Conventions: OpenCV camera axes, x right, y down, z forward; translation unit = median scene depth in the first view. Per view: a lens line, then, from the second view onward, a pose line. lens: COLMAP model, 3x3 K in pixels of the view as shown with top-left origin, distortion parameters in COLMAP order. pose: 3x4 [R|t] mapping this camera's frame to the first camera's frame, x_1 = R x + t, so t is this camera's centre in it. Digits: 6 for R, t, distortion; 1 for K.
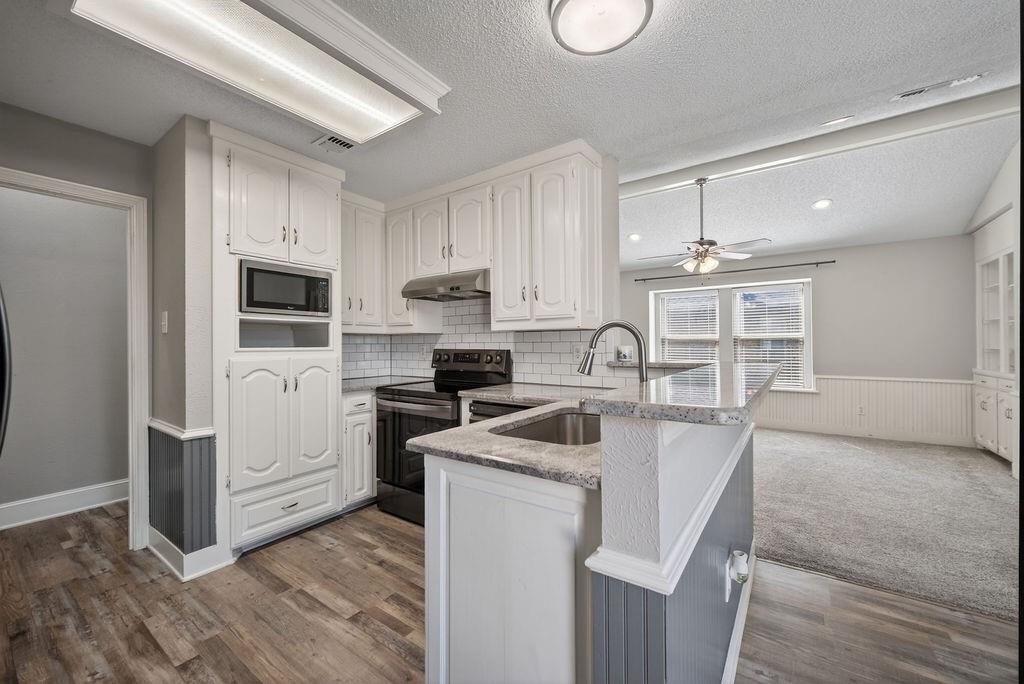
lens RADIAL K [[404.7, 0, 506.3], [0, 404.7, 344.8], [0, 0, 1]] dist [-0.009635, 0.000306]
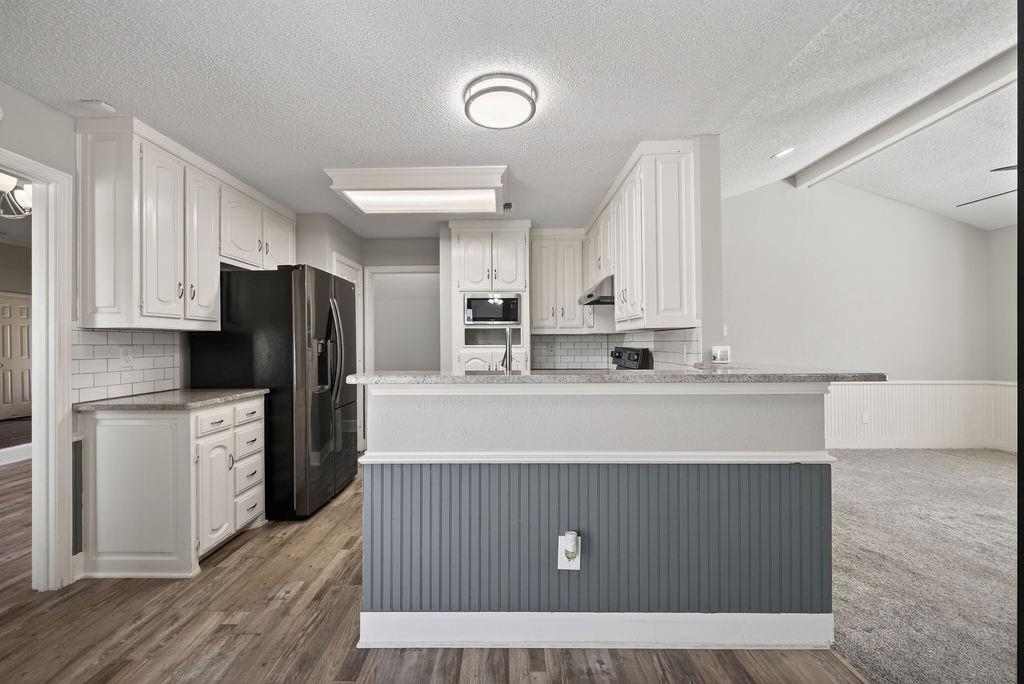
lens RADIAL K [[404.7, 0, 491.1], [0, 404.7, 341.3], [0, 0, 1]] dist [-0.009635, 0.000306]
pose [[0.571626, -0.000921, -0.820513, 0.706872], [0.003825, 0.999991, 0.001543, -0.010176], [0.820505, -0.004020, 0.571625, 0.082576]]
